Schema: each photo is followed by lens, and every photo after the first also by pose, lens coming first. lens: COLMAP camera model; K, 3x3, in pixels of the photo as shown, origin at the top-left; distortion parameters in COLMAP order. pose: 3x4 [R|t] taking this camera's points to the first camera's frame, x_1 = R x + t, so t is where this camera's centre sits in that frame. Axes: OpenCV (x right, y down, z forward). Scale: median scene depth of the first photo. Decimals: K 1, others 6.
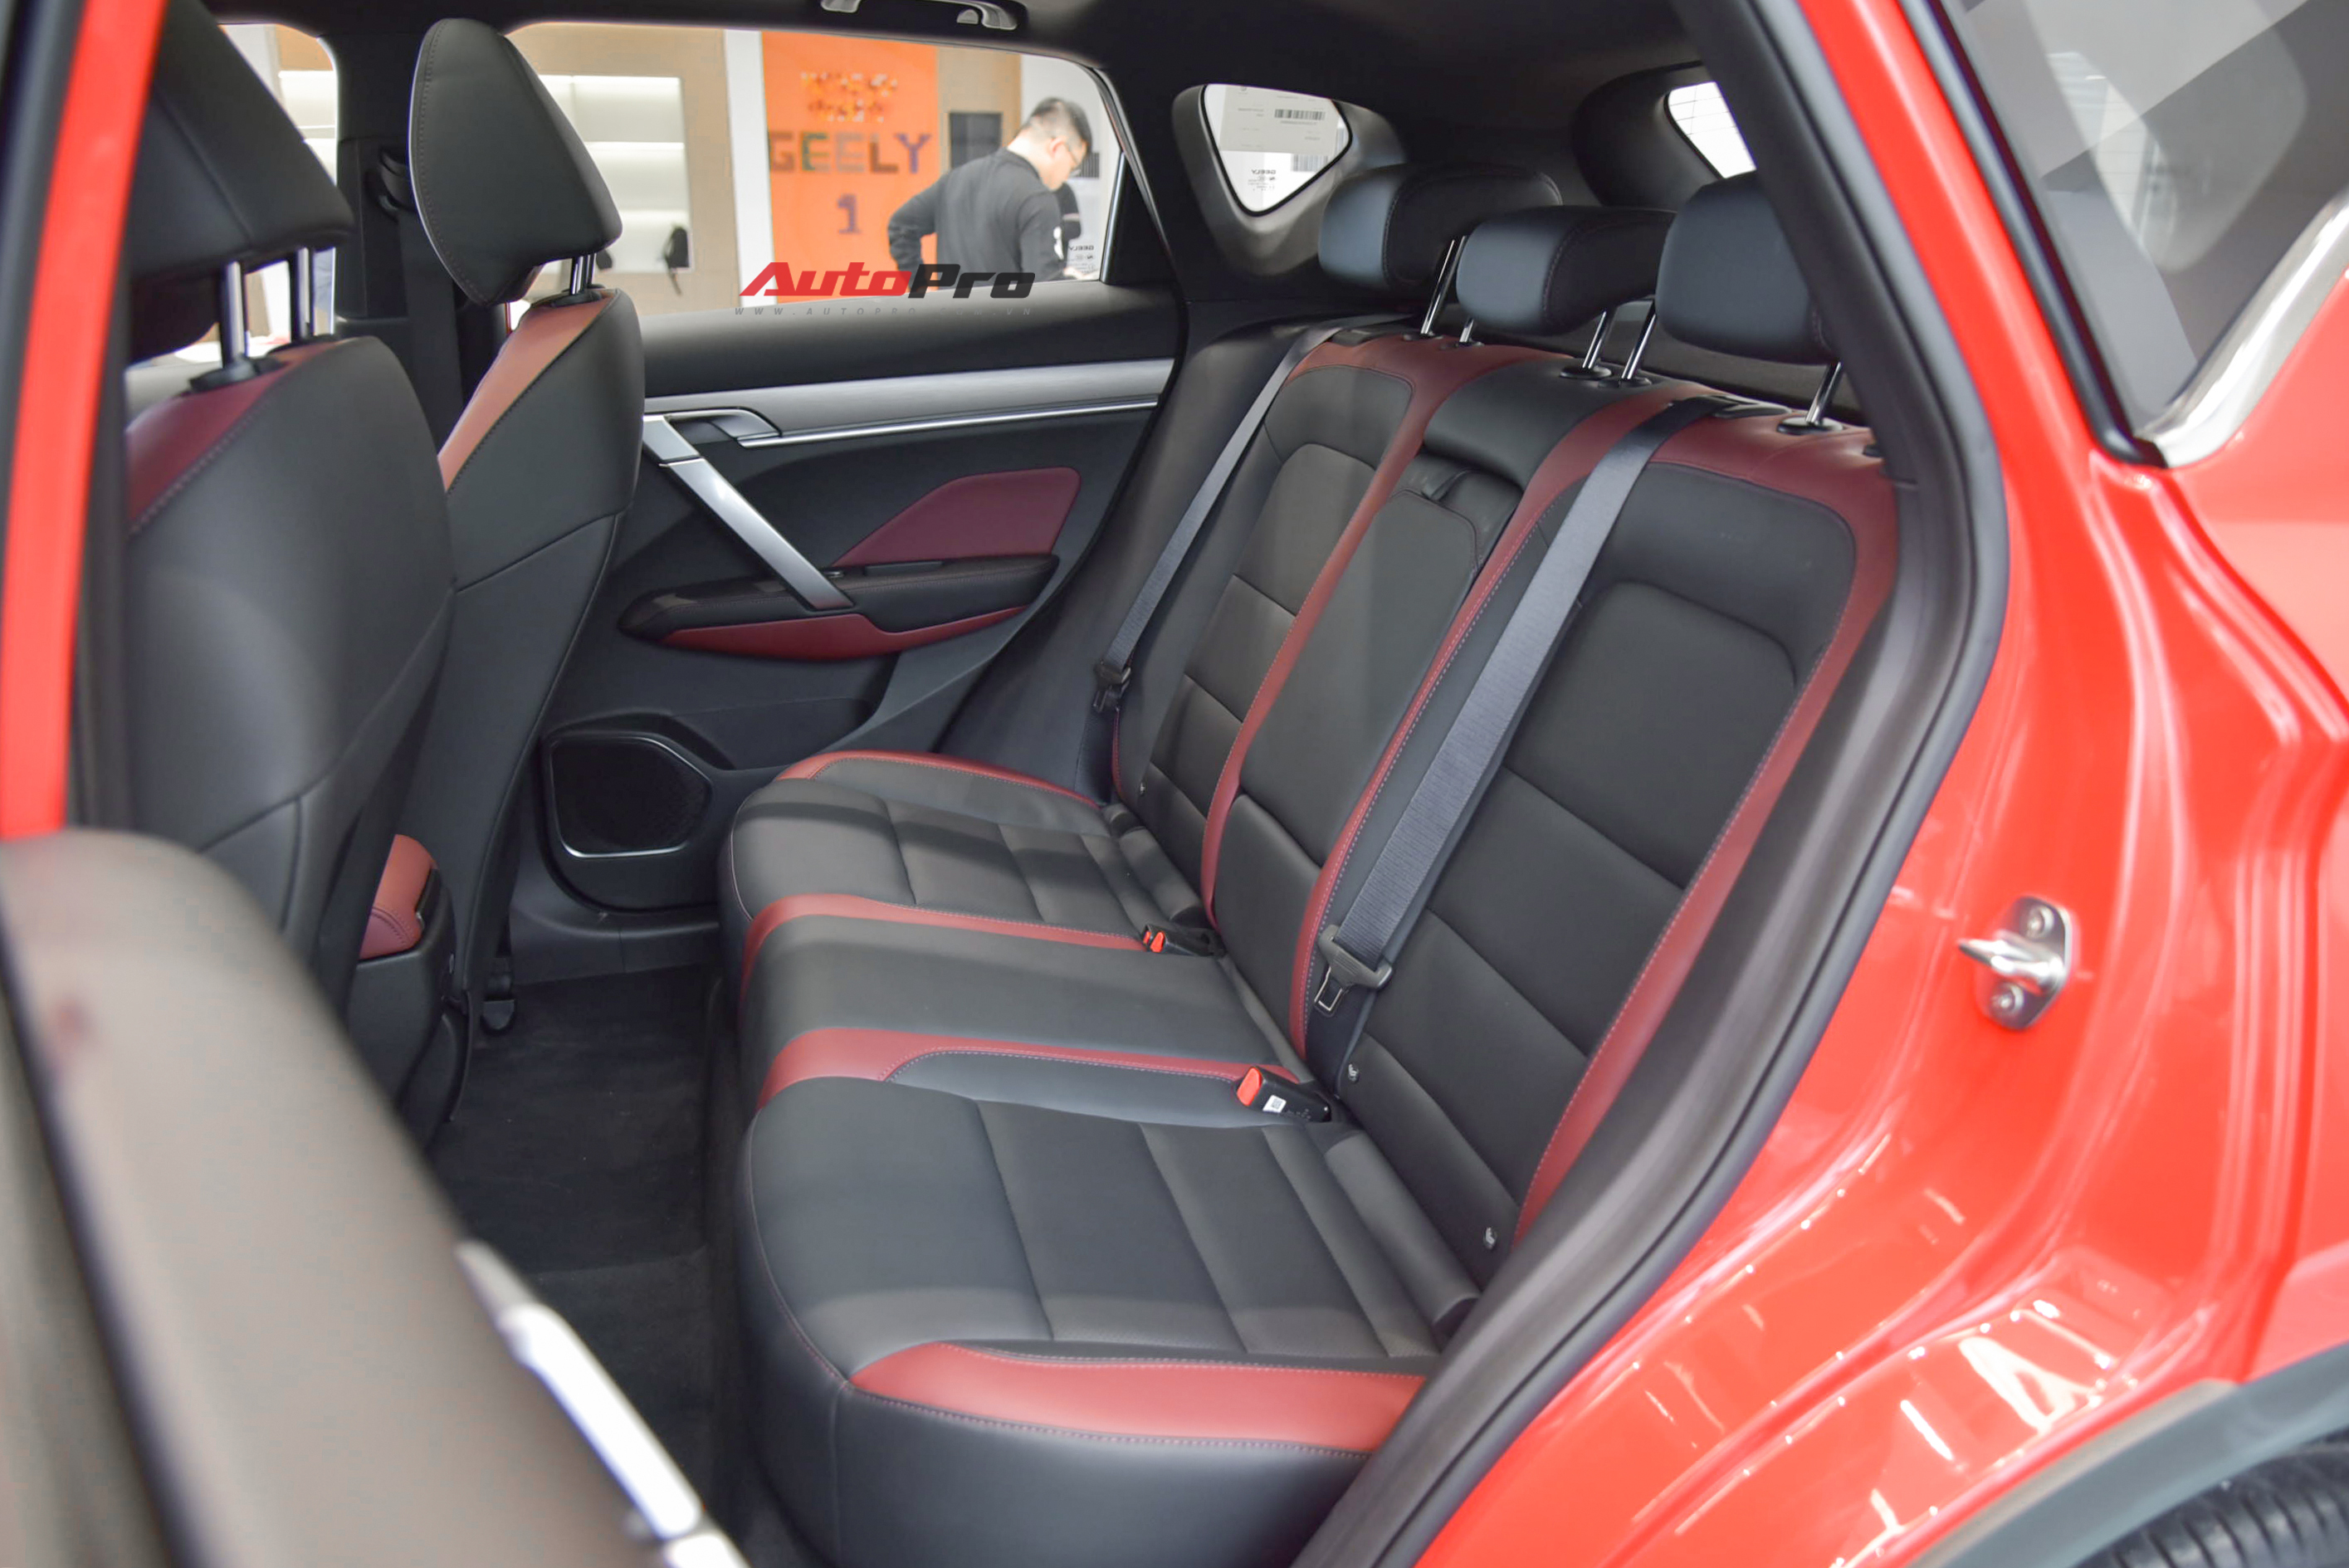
lens RADIAL K [[1709.1, 0, 1174.5], [0, 1709.1, 784.0], [0, 0, 1]] dist [-0.086830, 0.087302]
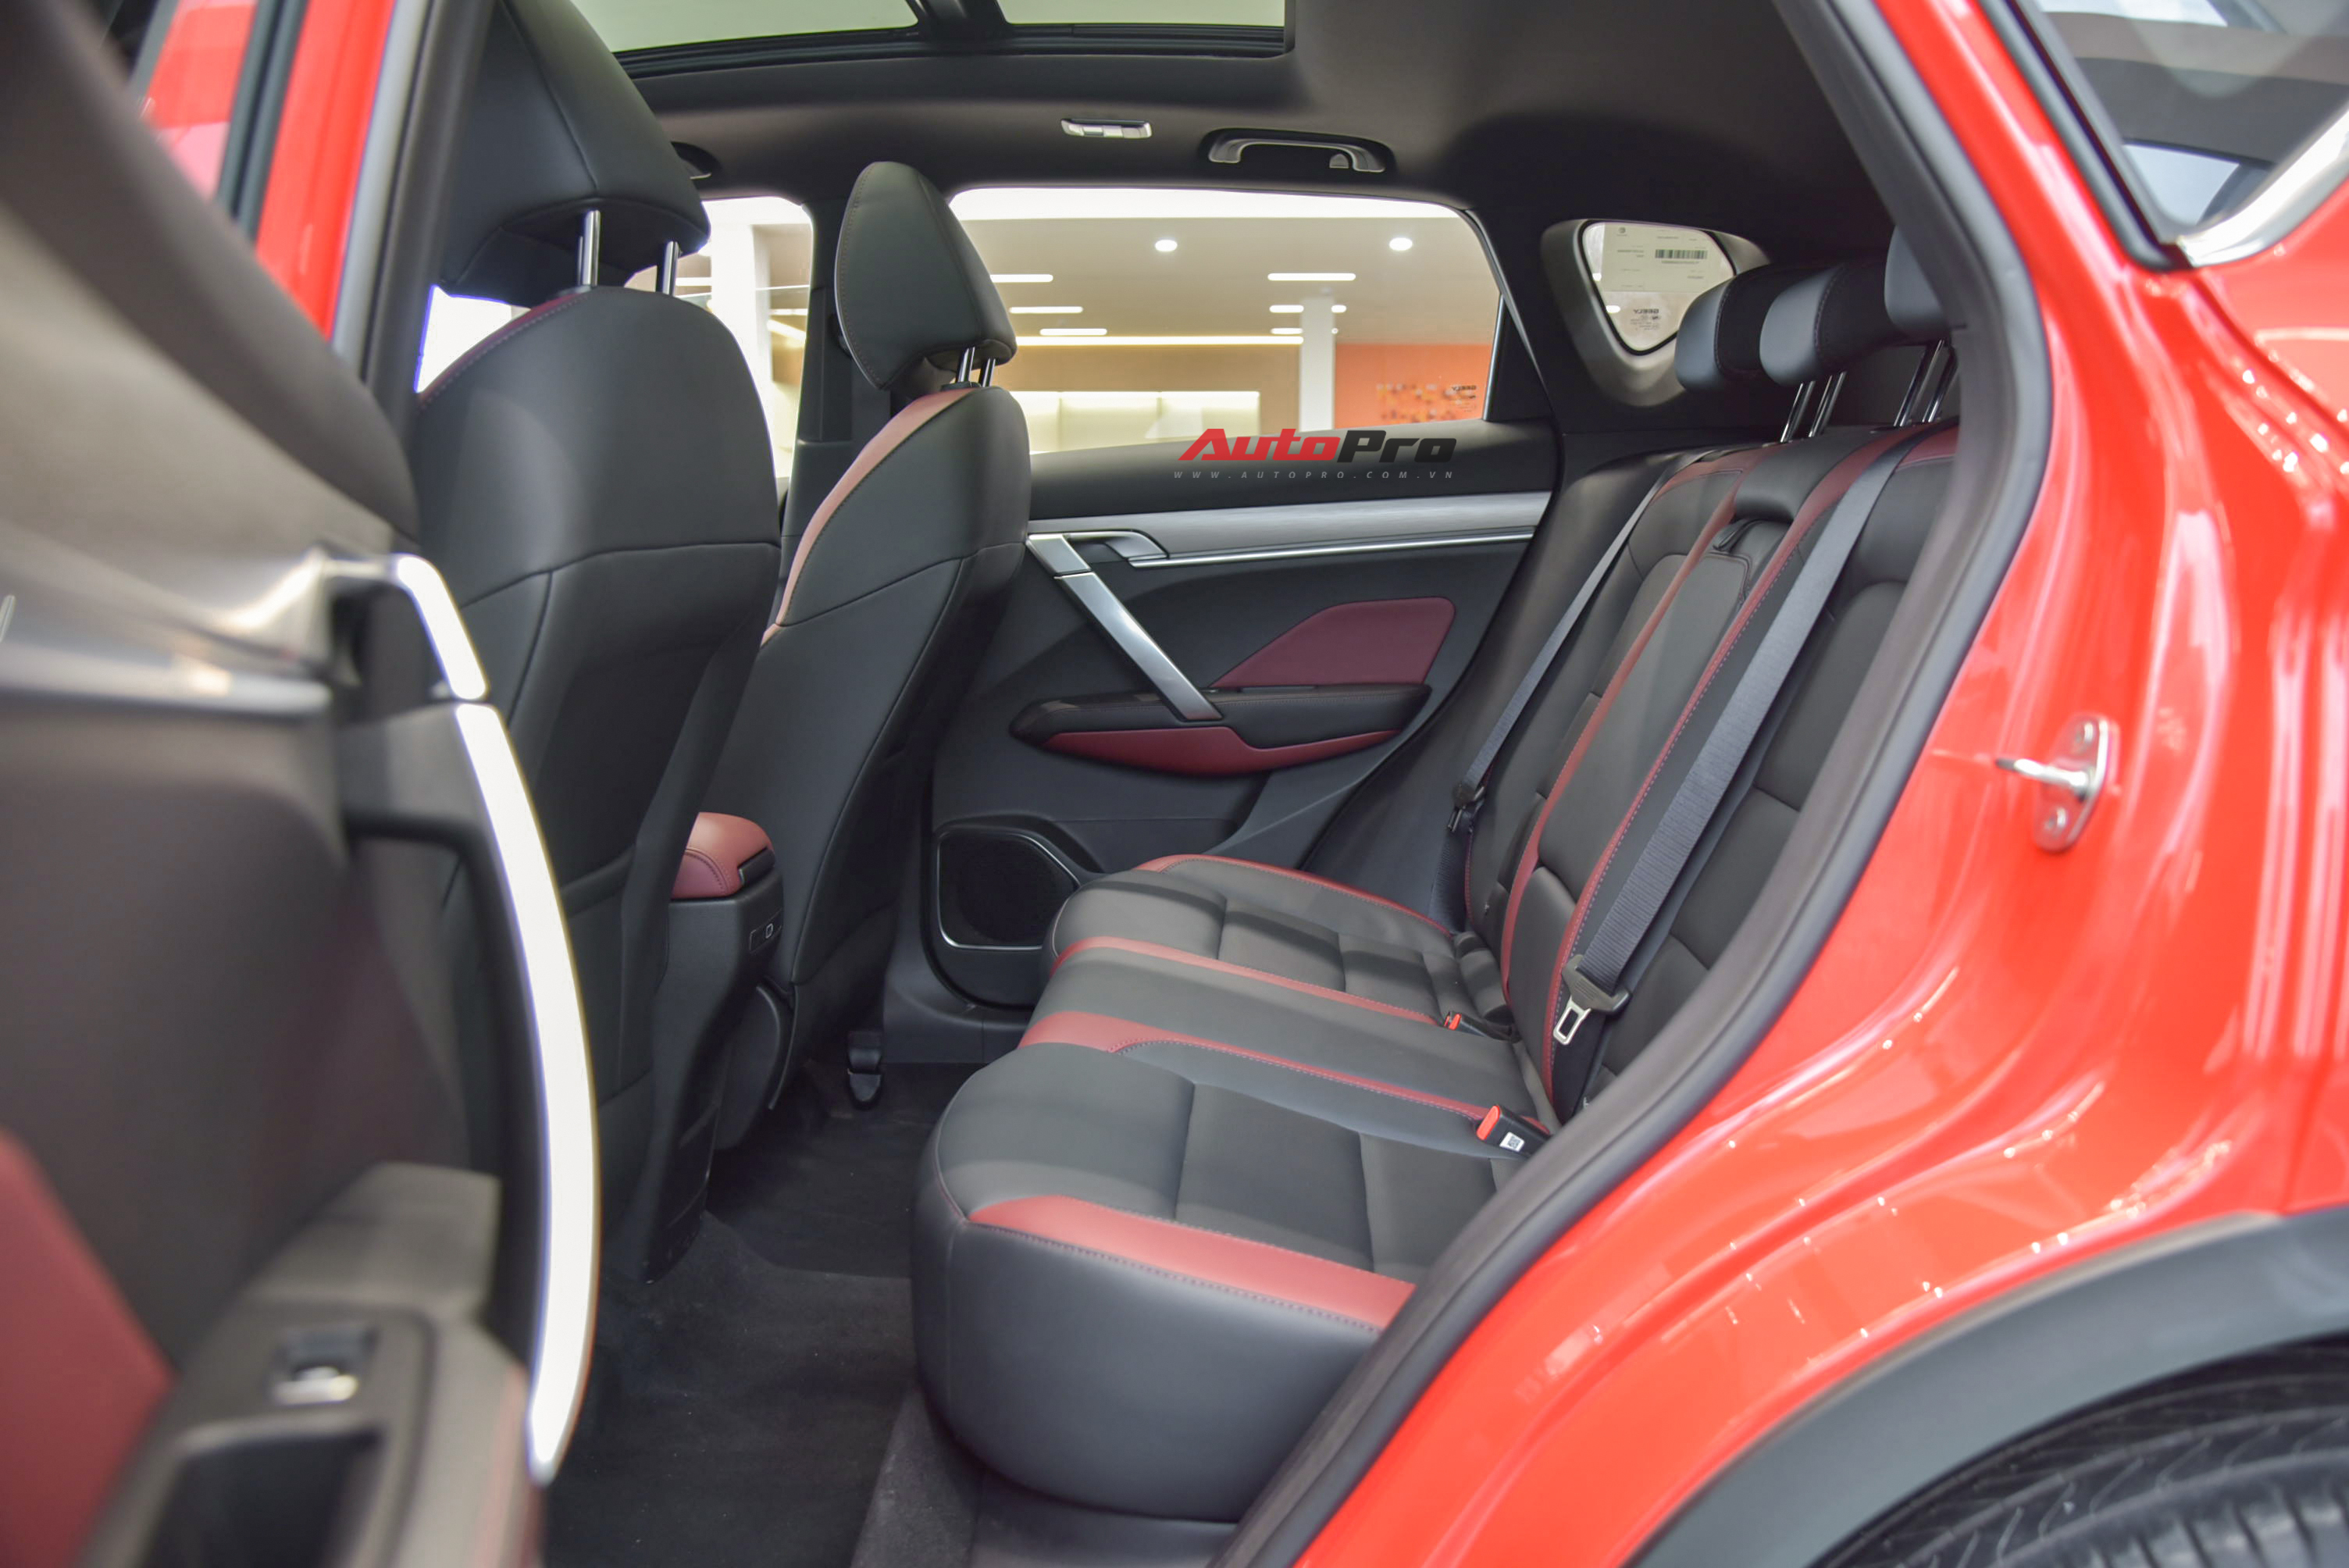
lens RADIAL K [[1842.5, 0, 1174.5], [0, 1842.5, 784.0], [0, 0, 1]] dist [-0.060134, 0.001420]
pose [[0.944542, 0.034804, -0.326541, 0.156543], [-0.100683, 0.977171, -0.187080, 0.151752], [0.312575, 0.209582, 0.926484, -0.045553]]
